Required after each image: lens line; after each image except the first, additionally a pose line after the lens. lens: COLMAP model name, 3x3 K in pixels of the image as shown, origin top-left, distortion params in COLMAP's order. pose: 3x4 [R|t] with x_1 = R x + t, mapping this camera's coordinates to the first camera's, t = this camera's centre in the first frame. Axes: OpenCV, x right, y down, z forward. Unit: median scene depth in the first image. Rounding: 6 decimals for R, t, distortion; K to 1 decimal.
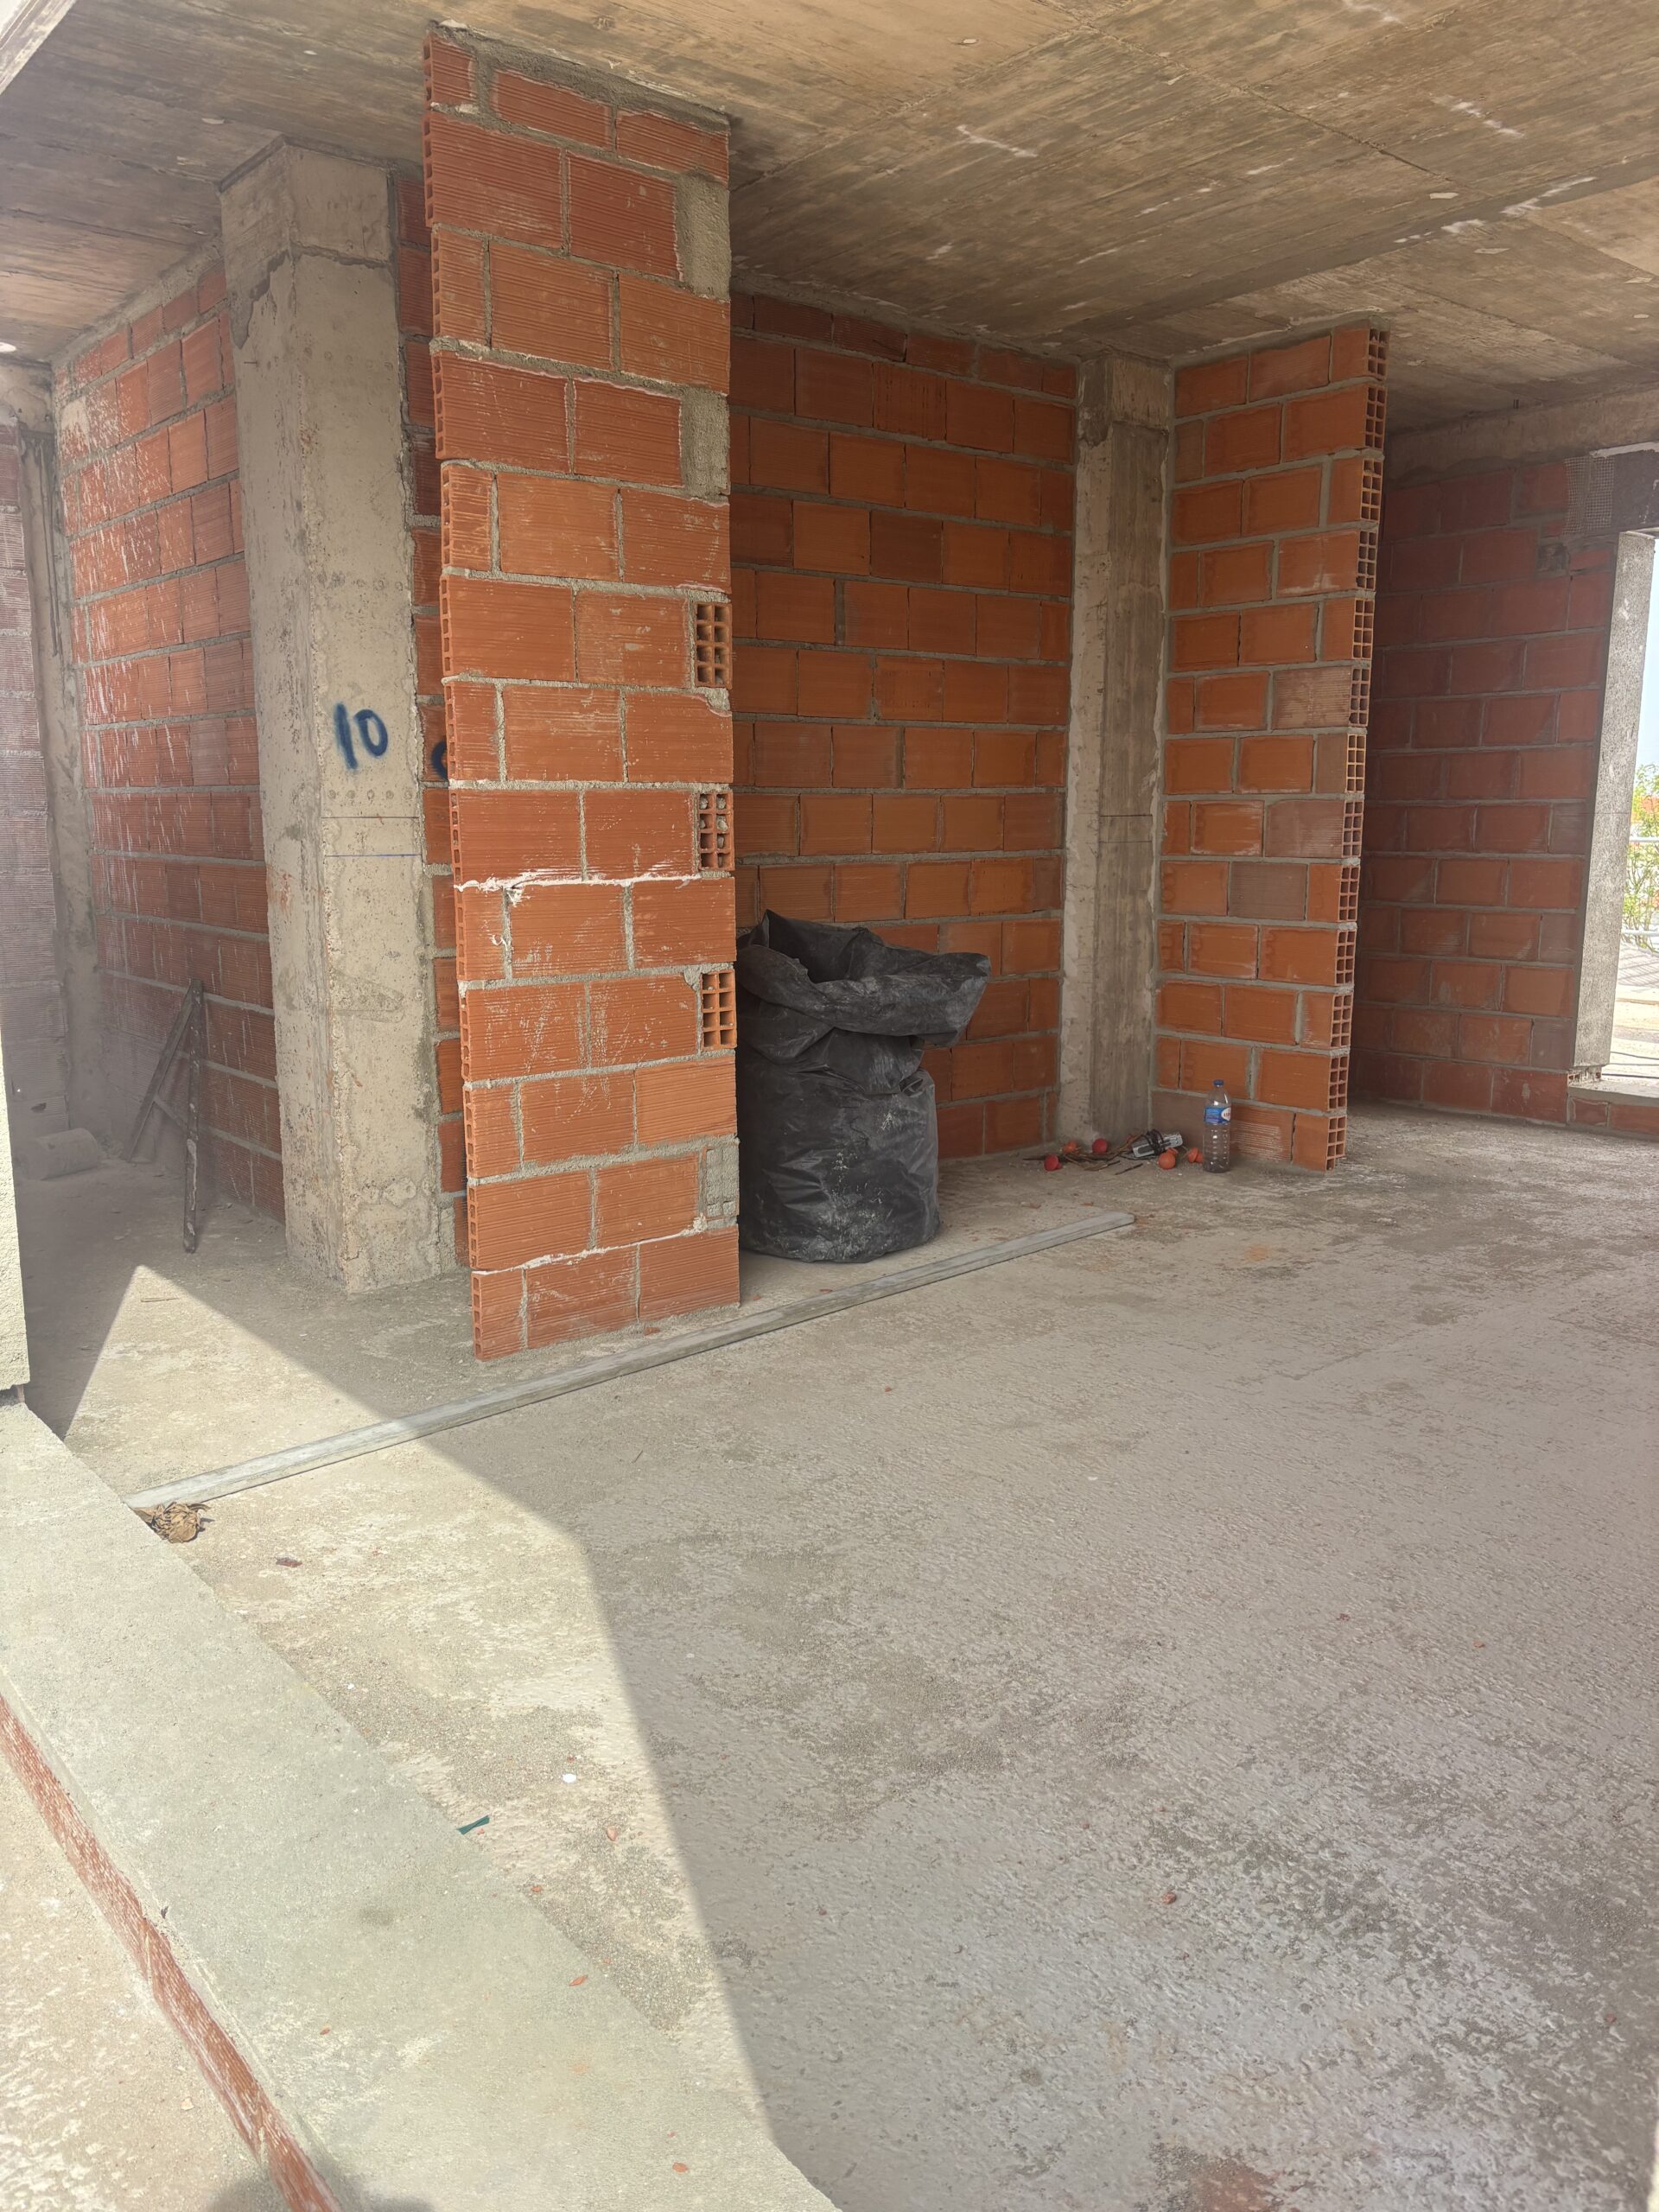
lens RADIAL K [[1672.9, 0, 824.9], [0, 1672.9, 1127.3], [0, 0, 1]] dist [0.049262, -0.057821]
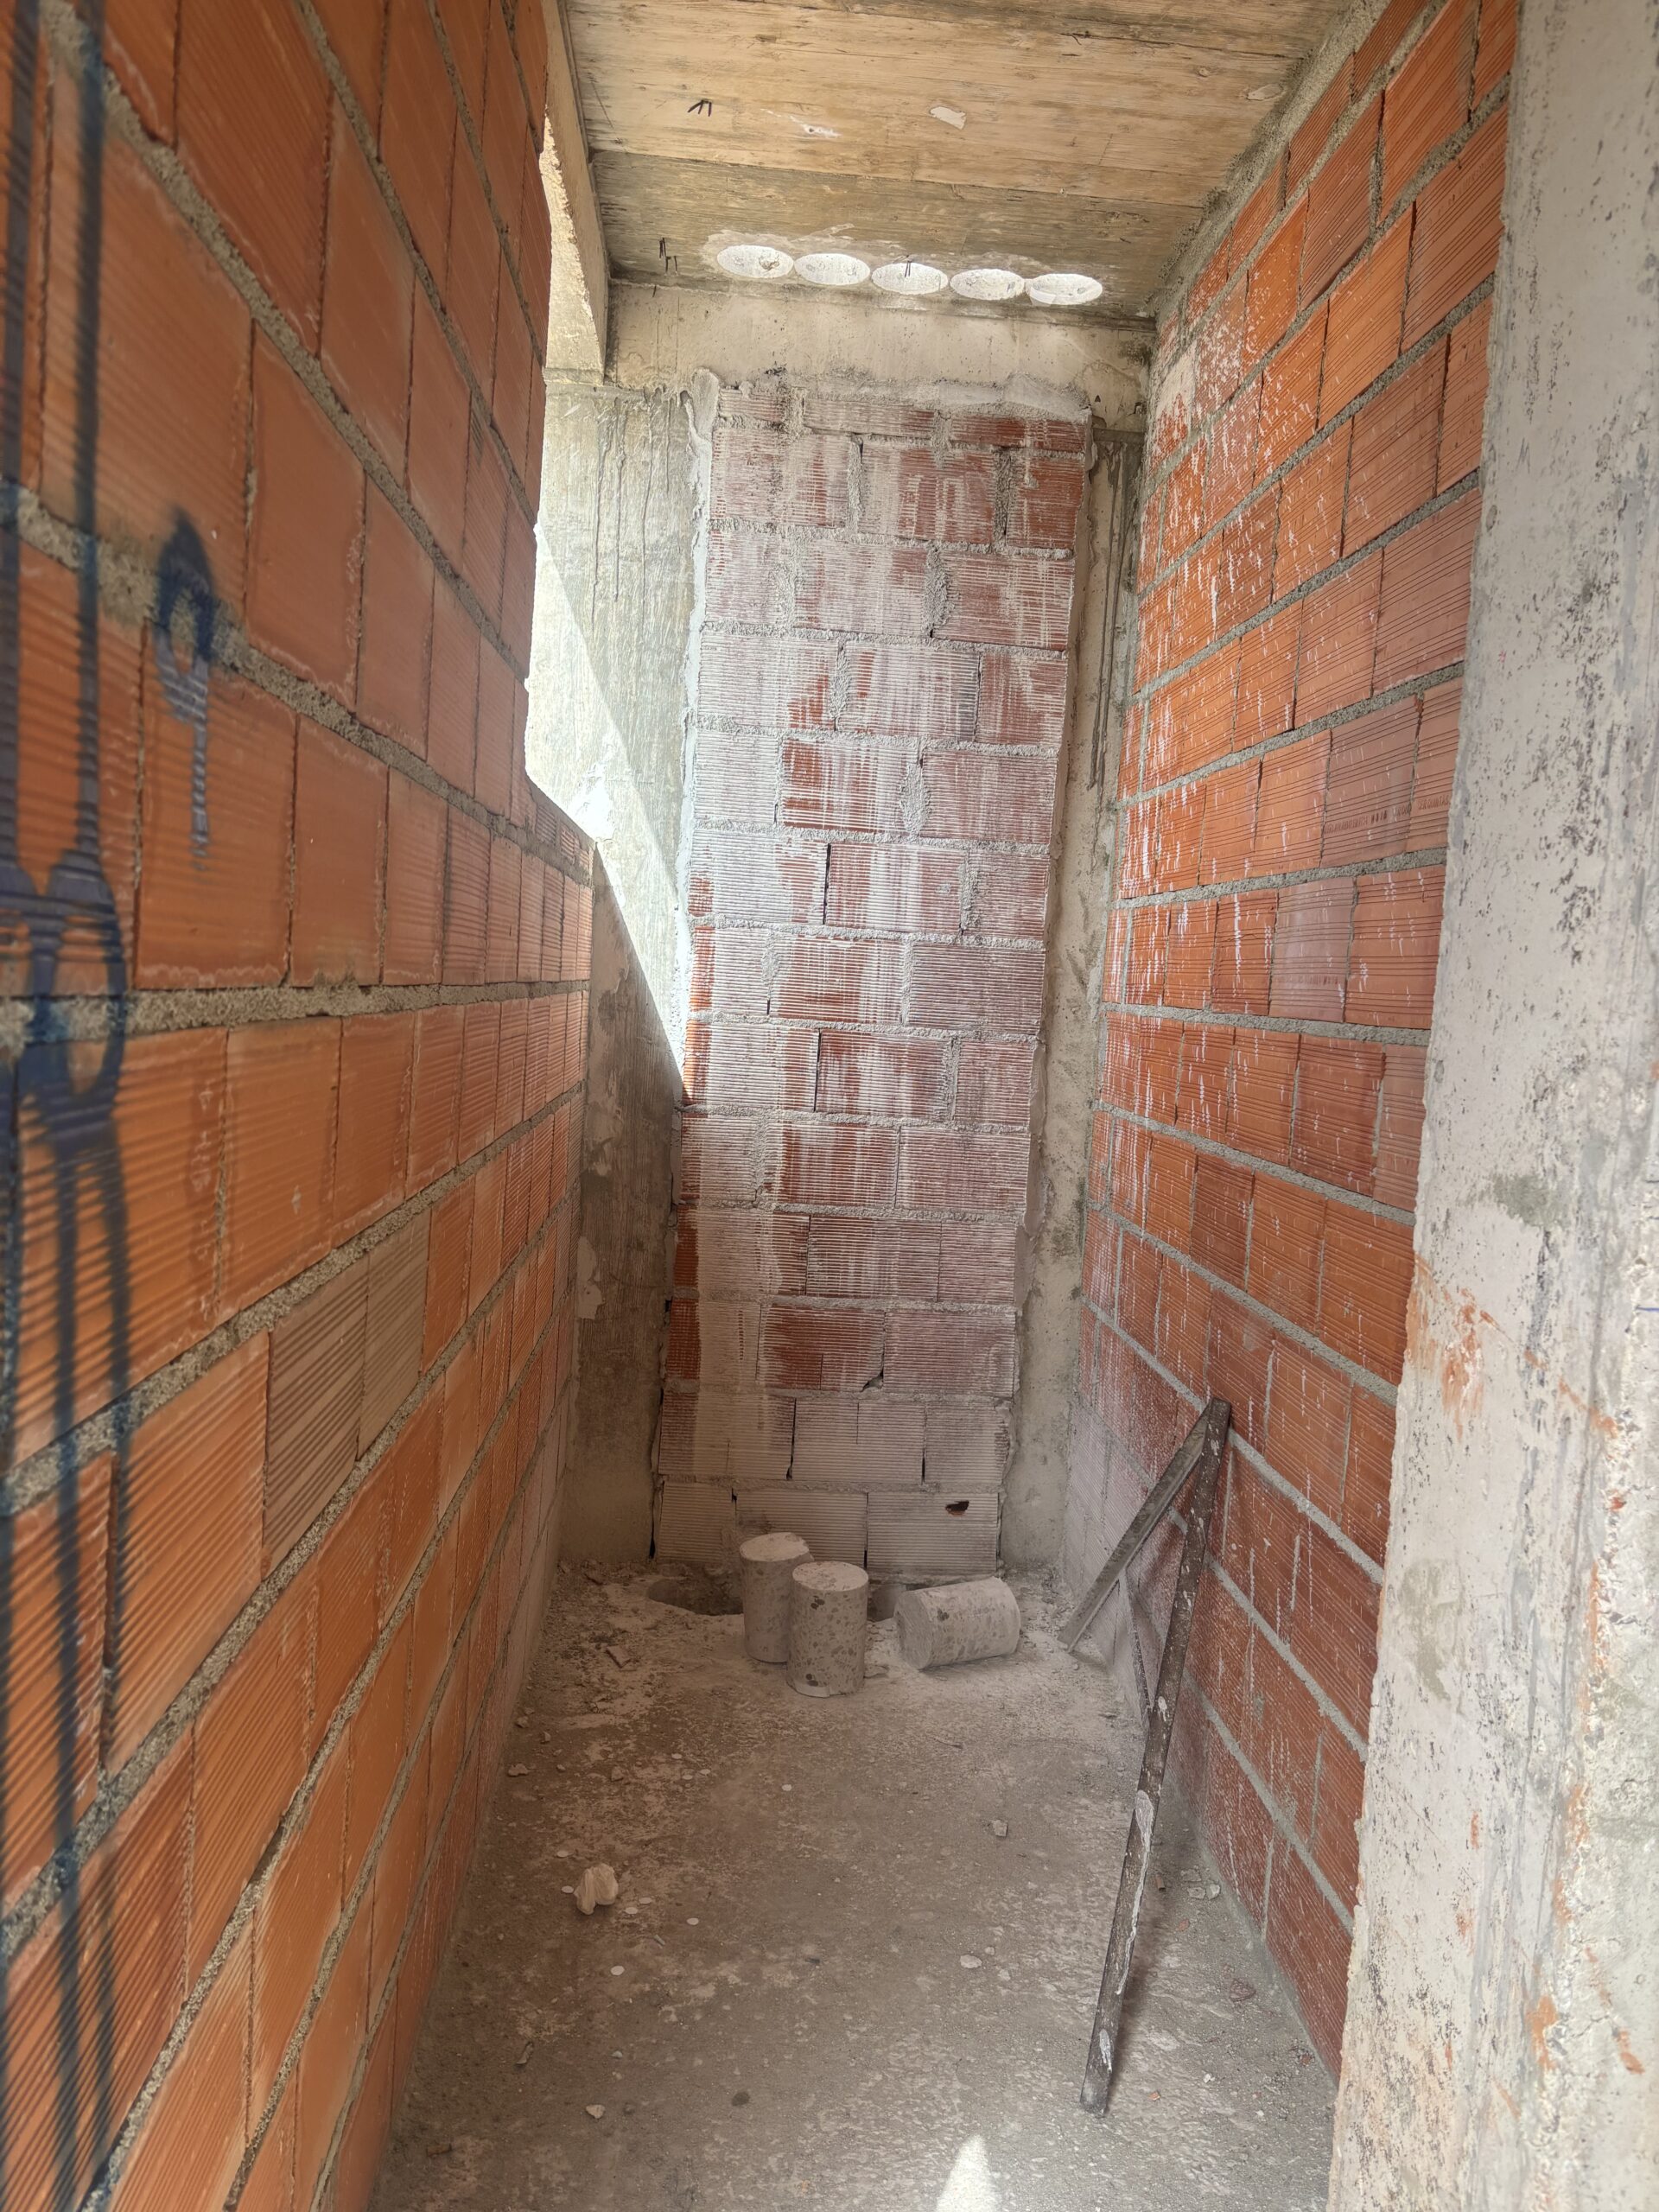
lens RADIAL K [[1672.9, 0, 830.5], [0, 1672.9, 1125.7], [0, 0, 1]] dist [0.049262, -0.057821]
pose [[0.811125, 0.097408, -0.576704, -0.175351], [-0.163574, 0.984467, -0.063783, -0.107899], [0.561533, 0.146070, 0.814459, 0.485061]]
